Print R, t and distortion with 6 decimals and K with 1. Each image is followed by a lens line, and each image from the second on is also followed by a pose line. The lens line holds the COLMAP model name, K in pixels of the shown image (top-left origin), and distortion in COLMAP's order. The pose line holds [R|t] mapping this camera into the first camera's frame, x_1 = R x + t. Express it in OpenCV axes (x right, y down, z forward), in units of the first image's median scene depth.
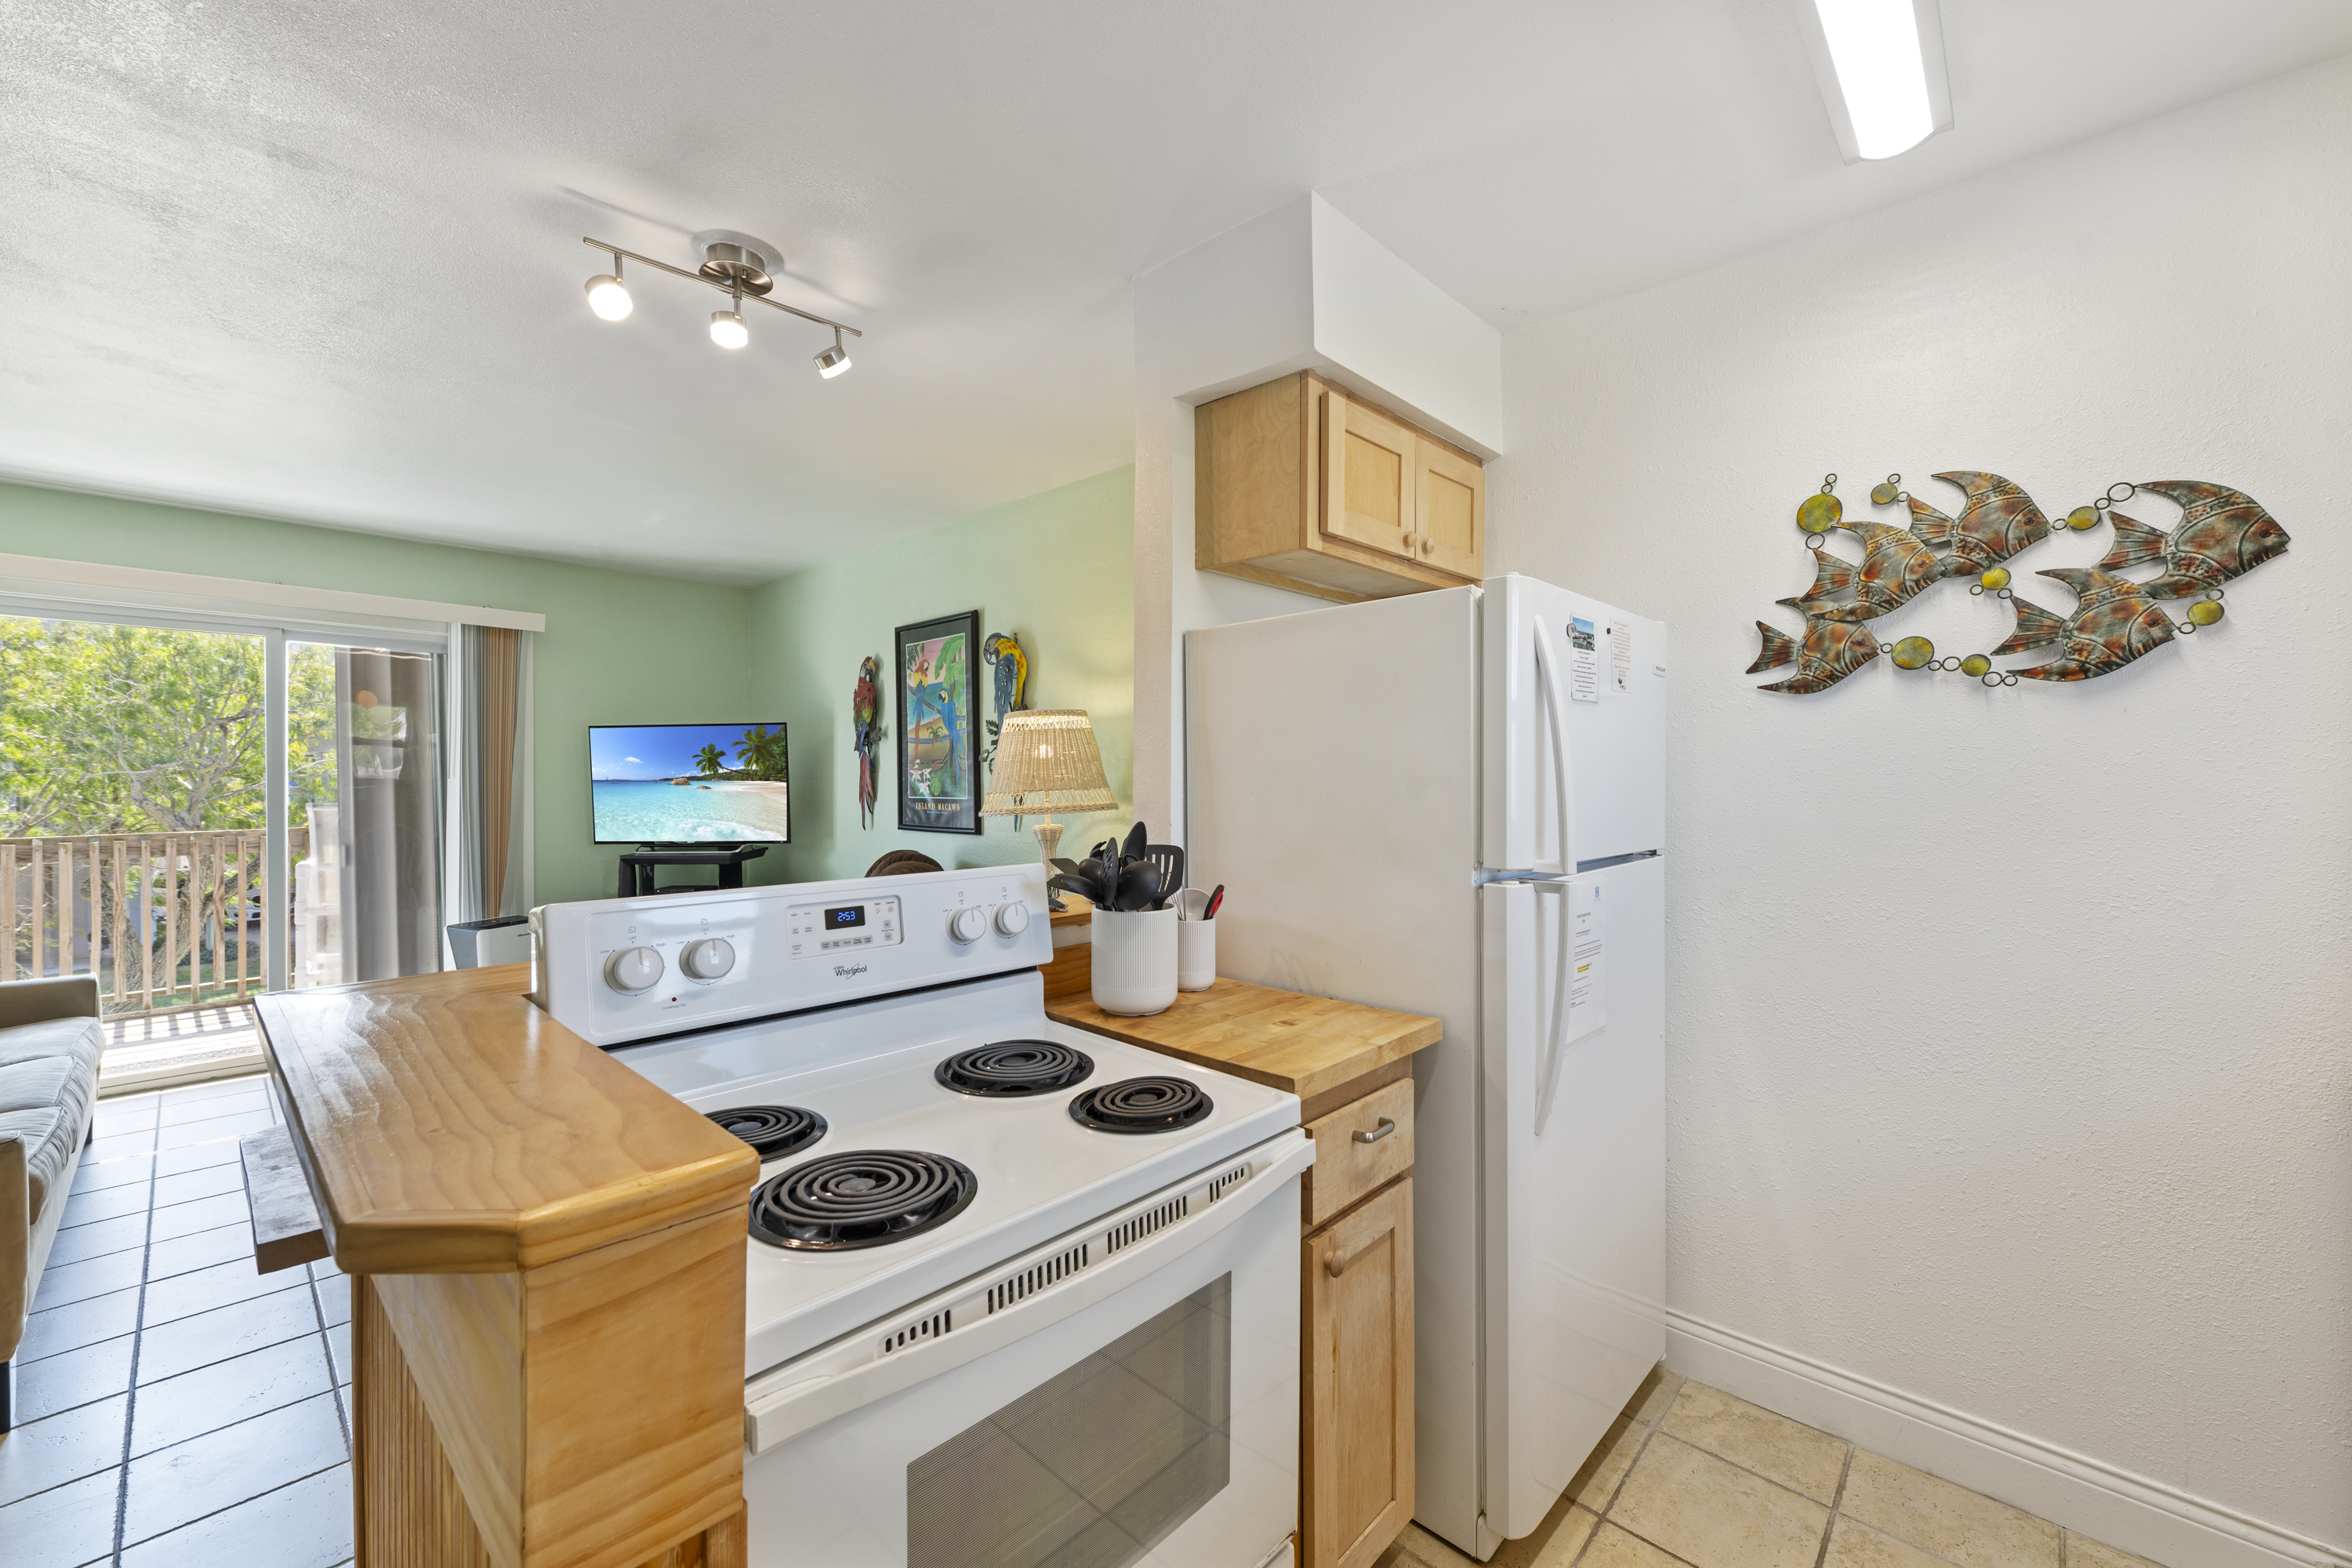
lens RADIAL K [[930.3, 0, 1187.7], [0, 930.3, 798.2], [0, 0, 1]] dist [-0.002387, -0.000454]
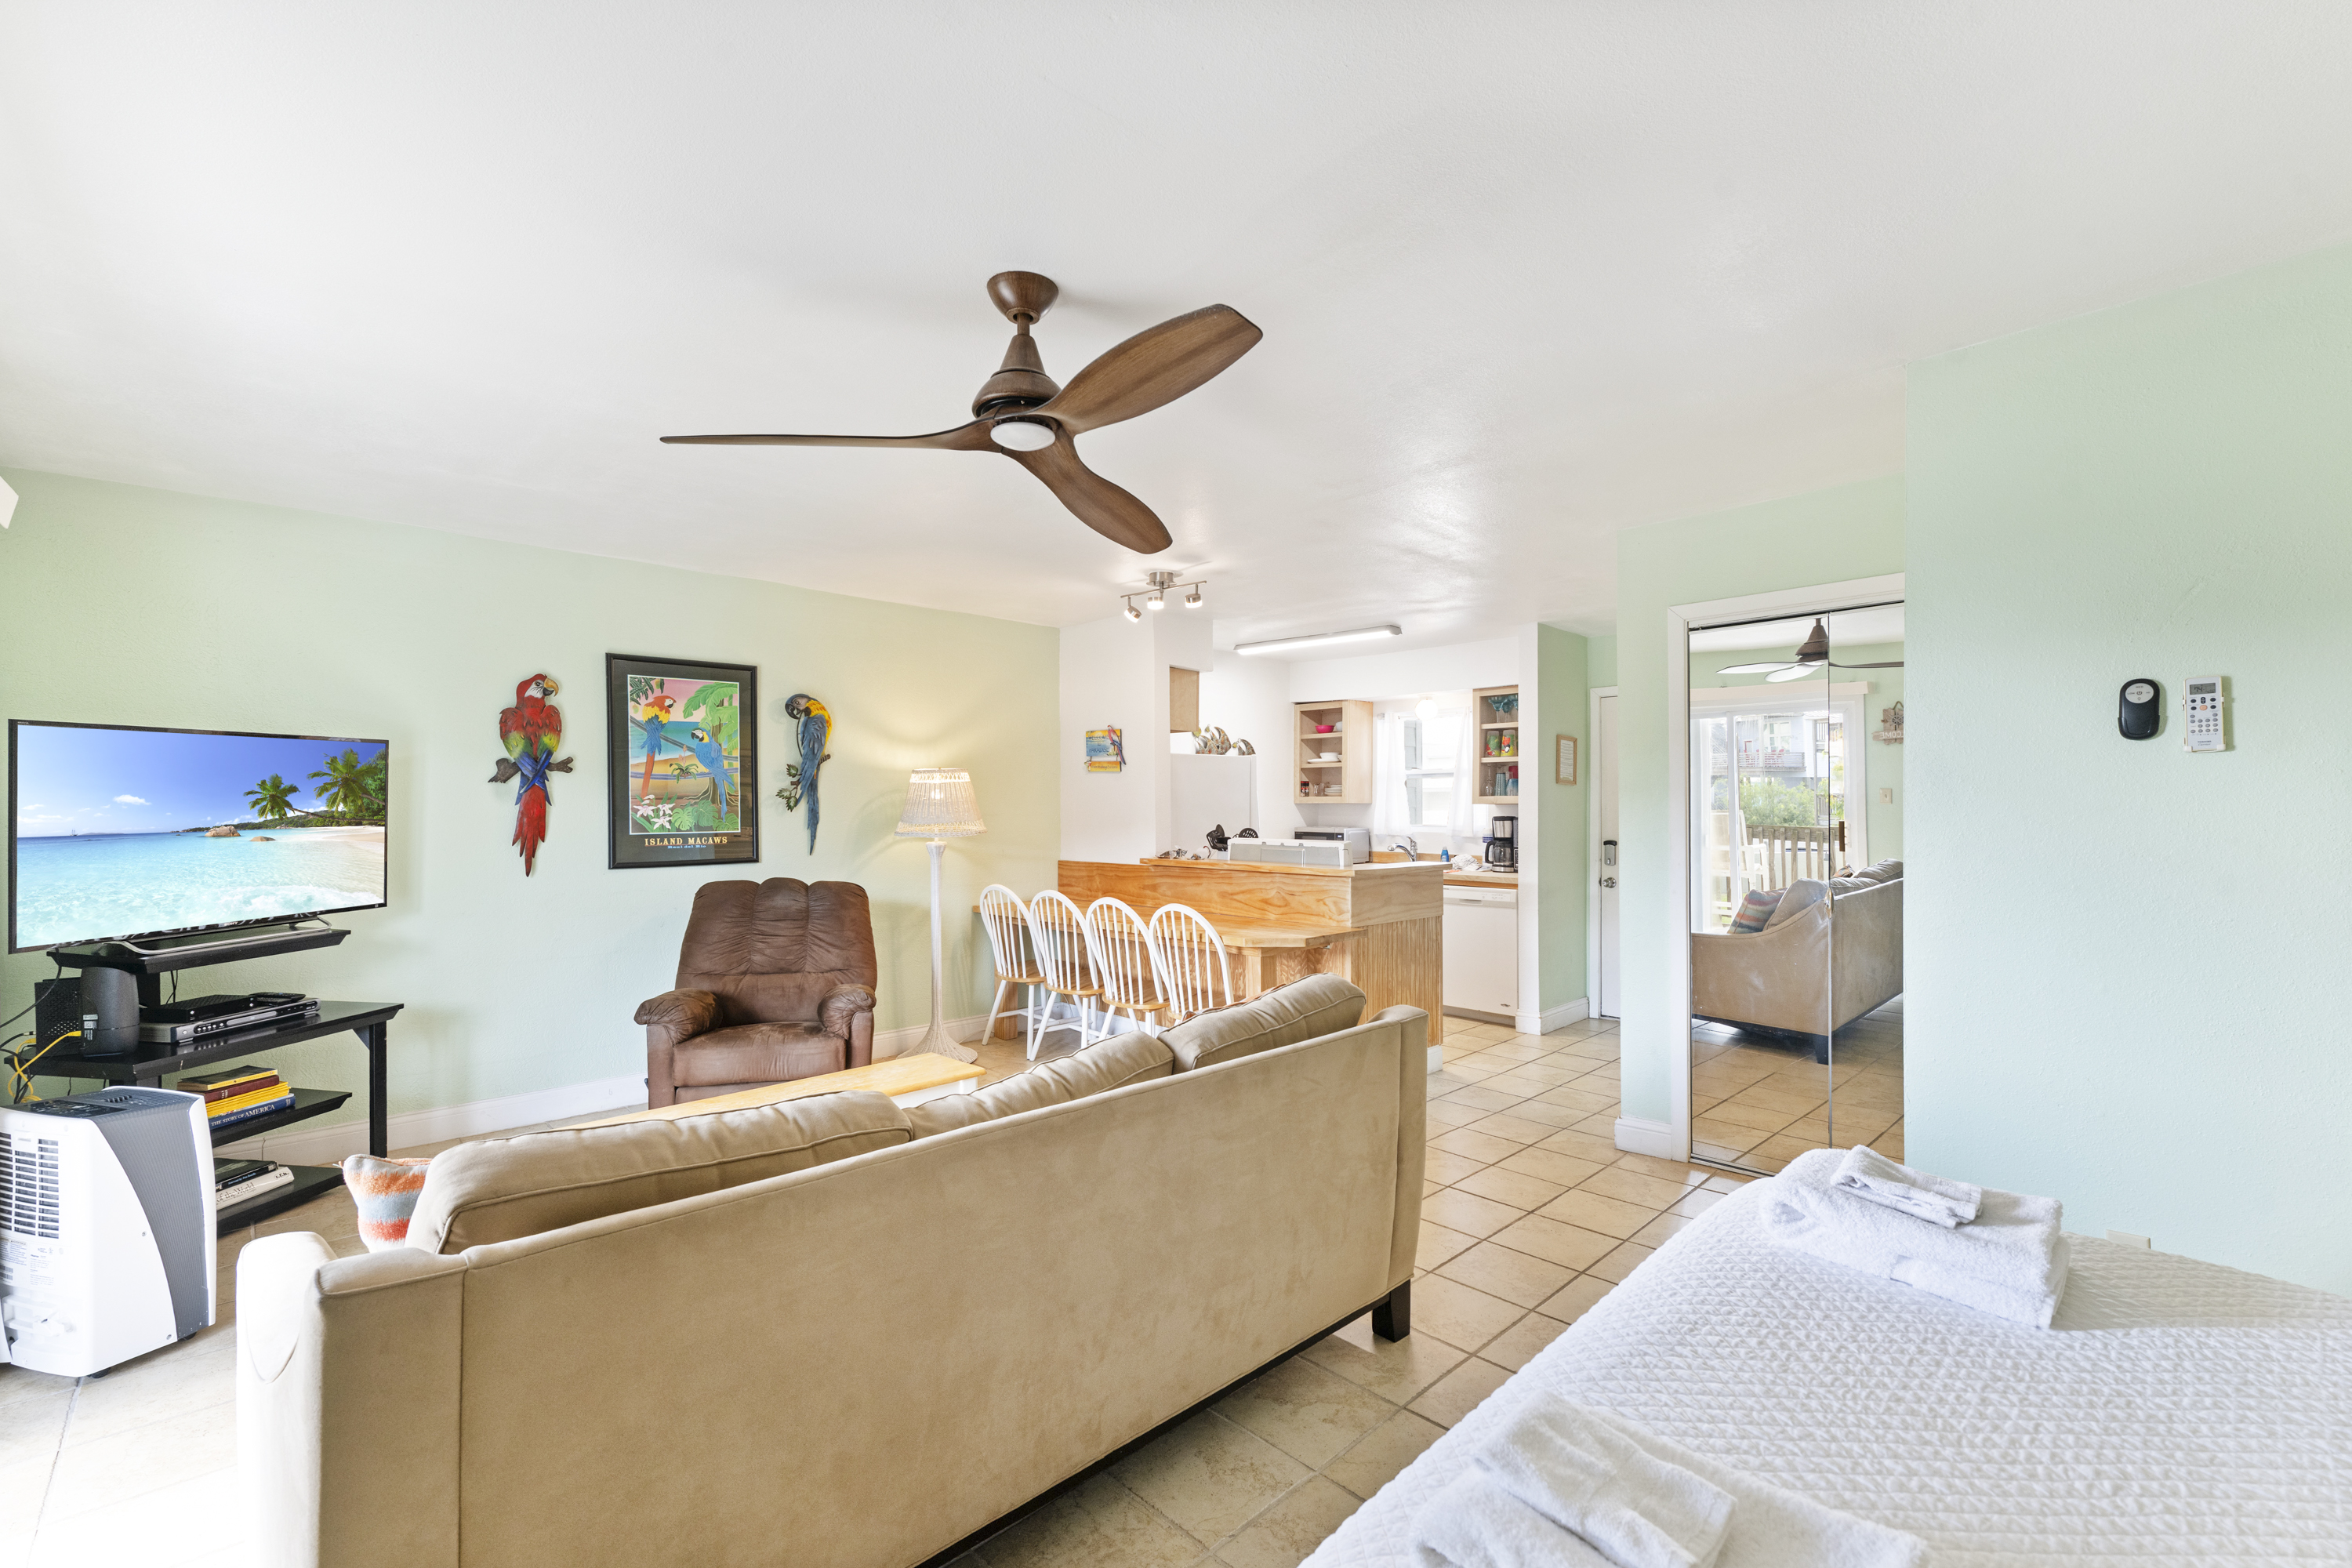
lens RADIAL K [[1000.8, 0, 1172.5], [0, 1000.8, 809.3], [0, 0, 1]] dist [0.032368, -0.000046]
pose [[0.056588, -0.006718, 0.998375, -3.077658], [0.027160, 0.999618, 0.005187, -0.041140], [-0.998028, 0.026823, 0.056749, 0.914305]]
